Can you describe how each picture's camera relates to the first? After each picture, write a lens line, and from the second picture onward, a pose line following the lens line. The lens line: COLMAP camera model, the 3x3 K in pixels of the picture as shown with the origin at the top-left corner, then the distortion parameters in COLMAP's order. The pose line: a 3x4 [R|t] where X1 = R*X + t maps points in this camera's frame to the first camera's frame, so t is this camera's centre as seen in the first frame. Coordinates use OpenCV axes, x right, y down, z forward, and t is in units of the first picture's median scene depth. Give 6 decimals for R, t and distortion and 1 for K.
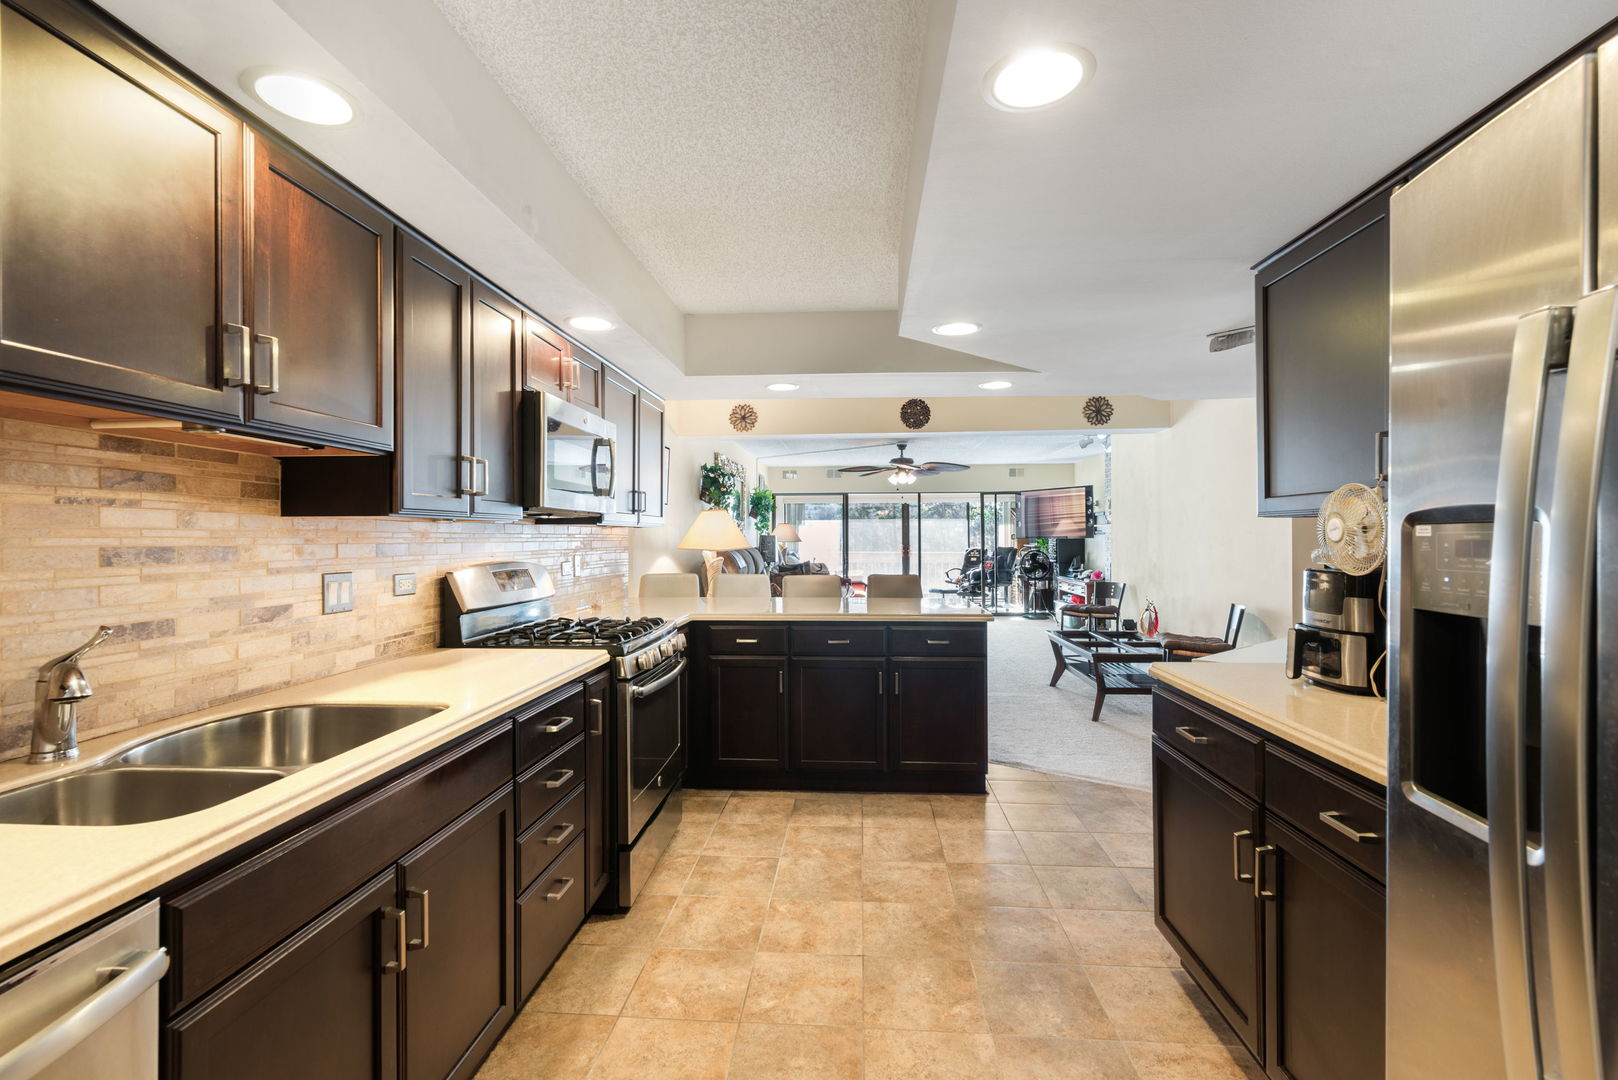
lens RADIAL K [[709.9, 0, 806.7], [0, 709.9, 538.1], [0, 0, 1]] dist [-0.000649, 0.000459]
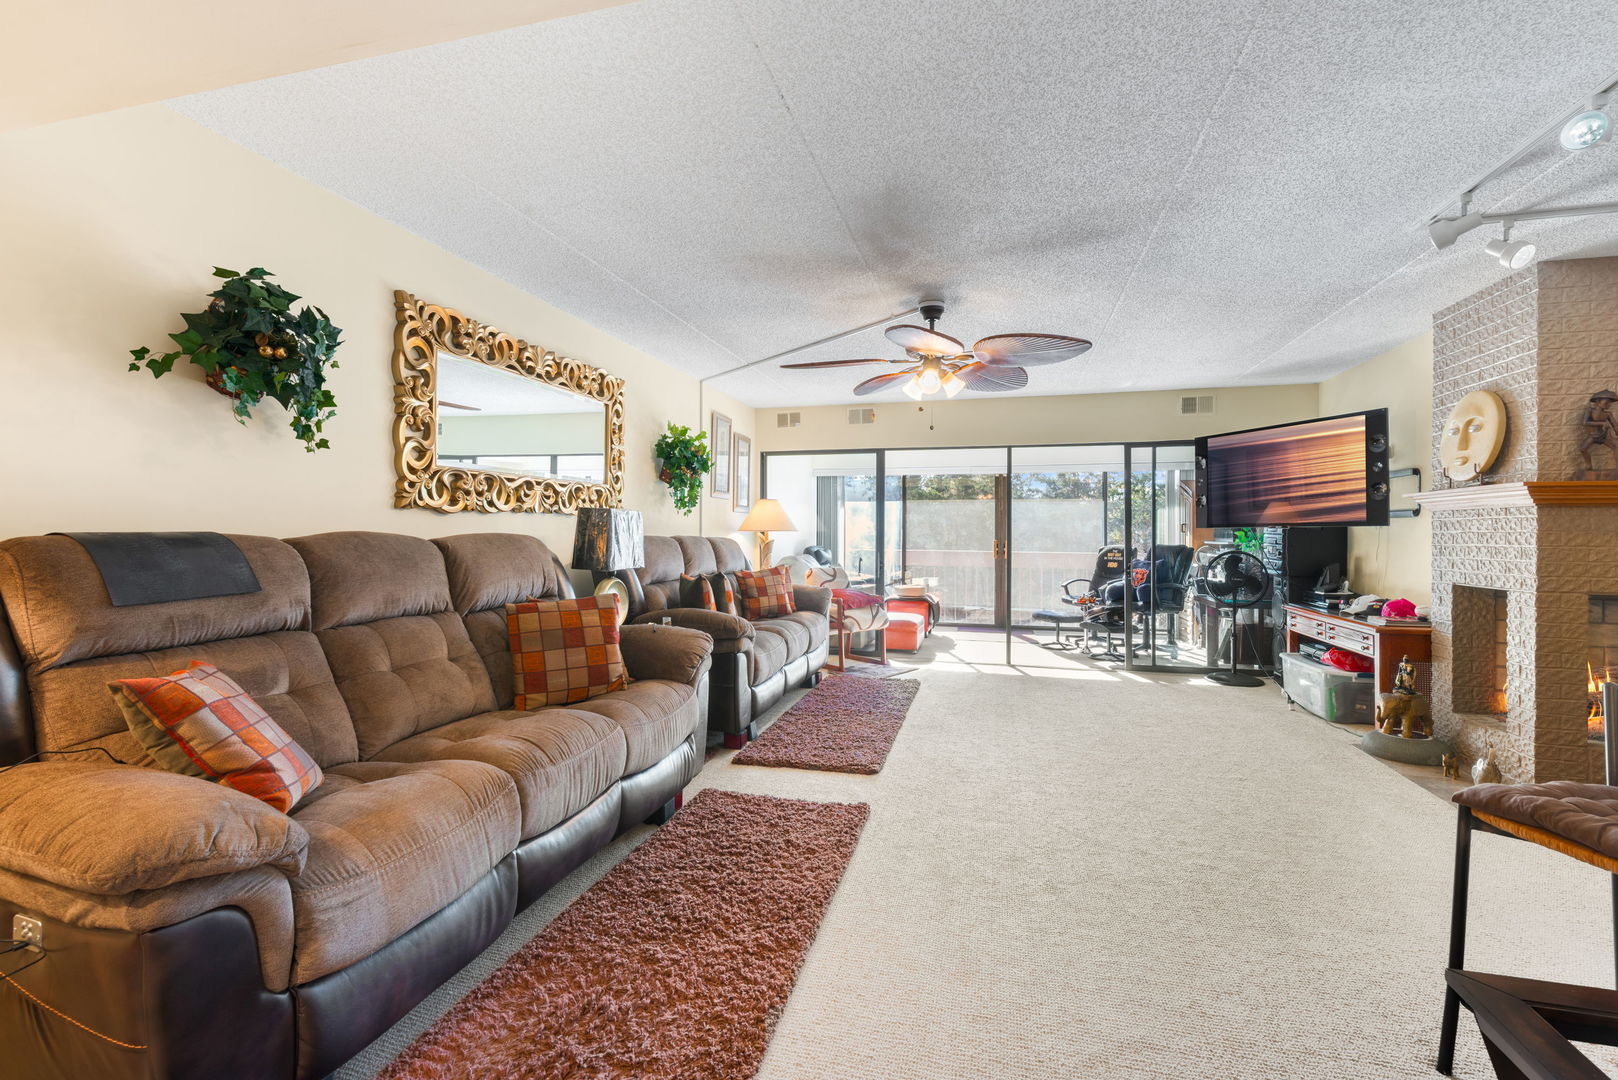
lens RADIAL K [[709.9, 0, 803.5], [0, 709.9, 535.0], [0, 0, 1]] dist [-0.000649, 0.000459]
pose [[0.981588, 0.009243, -0.190785, 0.101064], [-0.009224, 0.999957, 0.000988, 0.007071], [0.190786, 0.000790, 0.981631, 0.392528]]
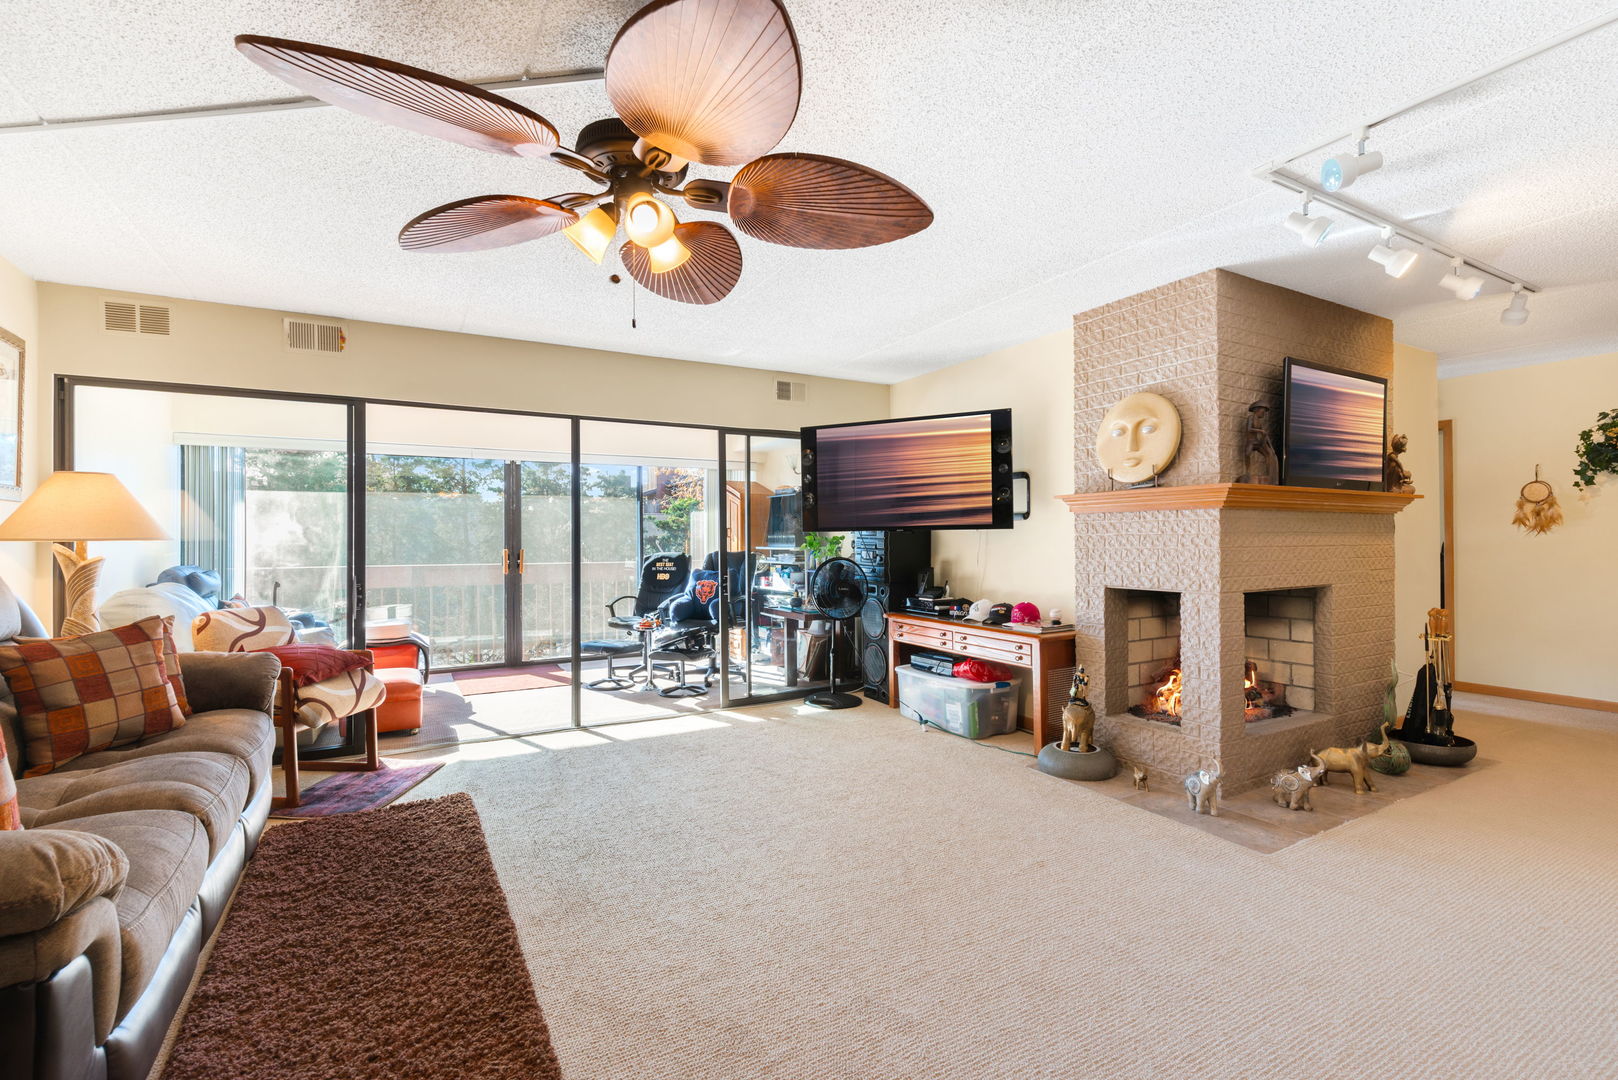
lens RADIAL K [[709.9, 0, 811.8], [0, 709.9, 536.0], [0, 0, 1]] dist [-0.000649, 0.000459]
pose [[0.827105, 0.002507, 0.562042, 0.042229], [0.003399, 0.999949, -0.009463, 0.006434], [-0.562038, 0.009738, 0.827054, 0.566163]]
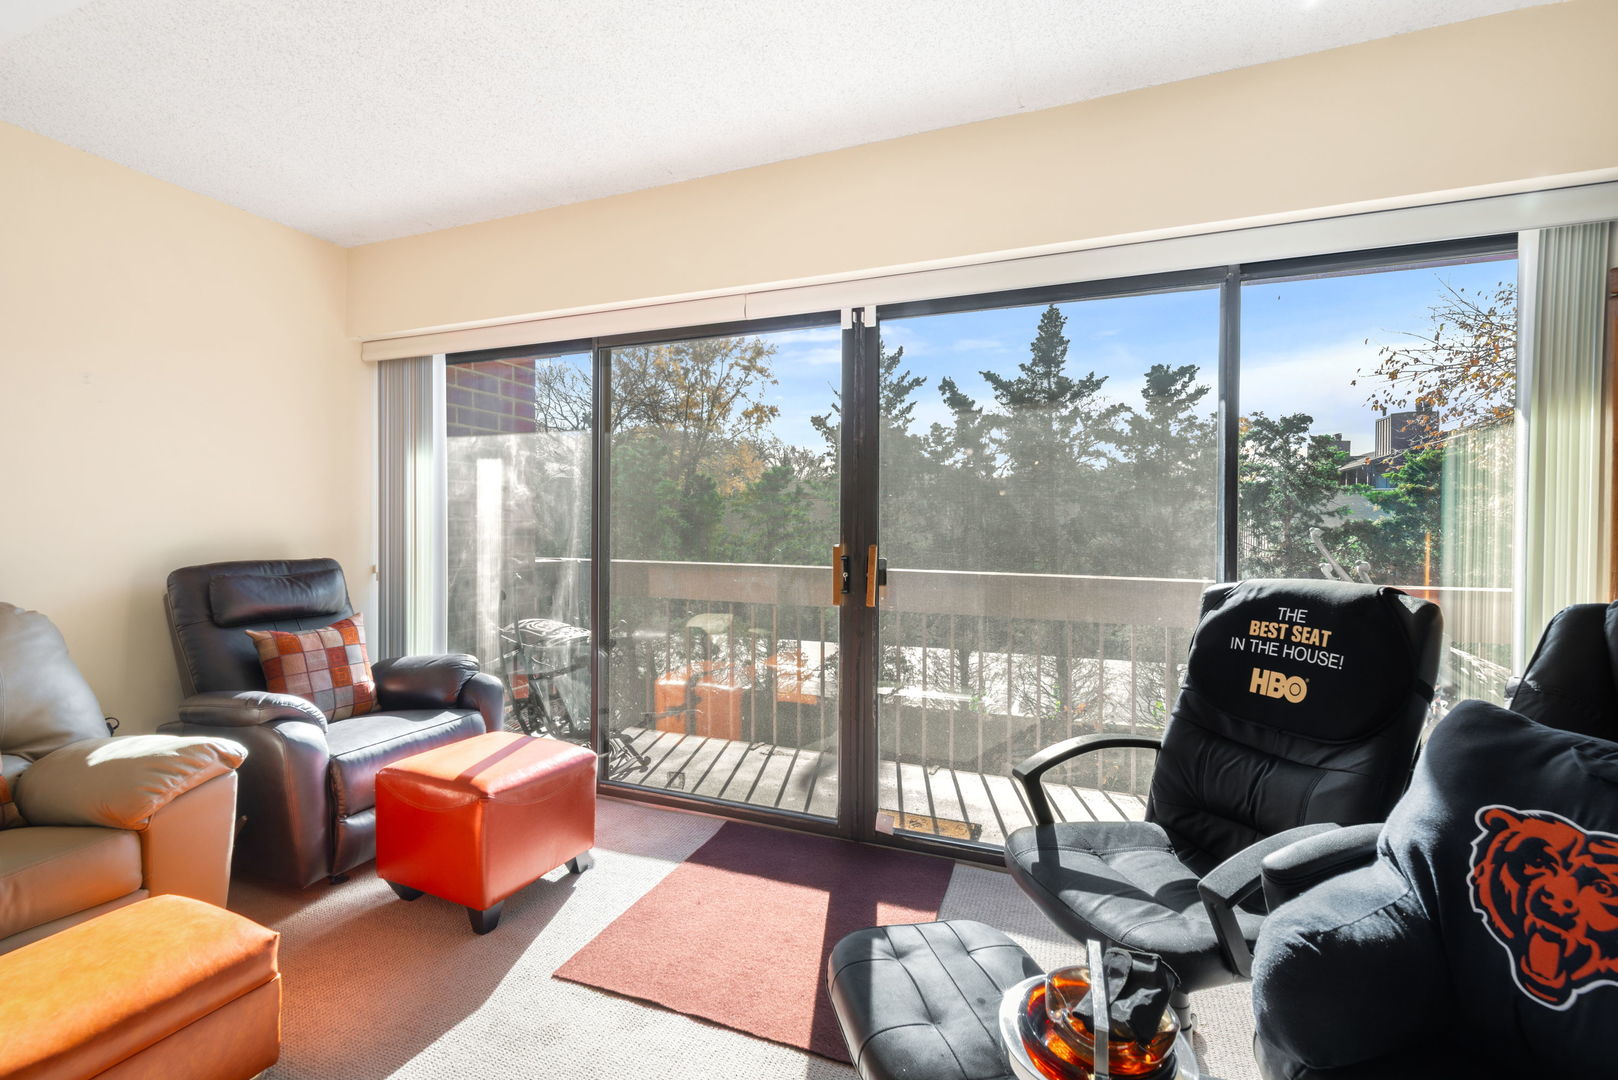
lens RADIAL K [[709.9, 0, 811.5], [0, 709.9, 535.7], [0, 0, 1]] dist [-0.000649, 0.000459]
pose [[0.952043, 0.014394, -0.305626, 0.214482], [-0.011015, 0.999858, 0.012775, 0.005469], [0.305766, -0.008796, 0.952066, 0.939685]]
